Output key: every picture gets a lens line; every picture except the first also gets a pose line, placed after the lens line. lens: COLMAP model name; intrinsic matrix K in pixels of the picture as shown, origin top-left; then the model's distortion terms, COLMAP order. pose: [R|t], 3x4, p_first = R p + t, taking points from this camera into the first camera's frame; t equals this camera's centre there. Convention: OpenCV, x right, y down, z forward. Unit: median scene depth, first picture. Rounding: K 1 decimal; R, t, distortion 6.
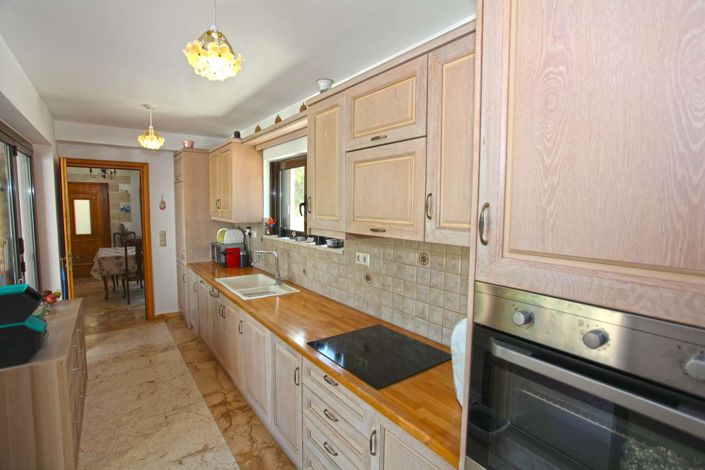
lens RADIAL K [[341.9, 0, 352.5], [0, 341.9, 235.0], [0, 0, 1]] dist [-0.071562, 0.032323]
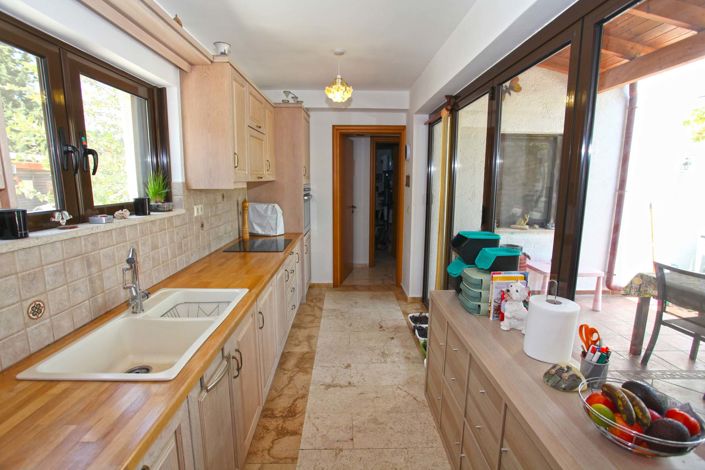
lens RADIAL K [[341.9, 0, 352.5], [0, 341.9, 235.0], [0, 0, 1]] dist [-0.071562, 0.032323]
pose [[-0.818328, -0.103548, 0.565347, -0.844764], [0.040715, 0.970722, 0.236730, -0.078652], [-0.573307, 0.216741, -0.790153, 1.338592]]
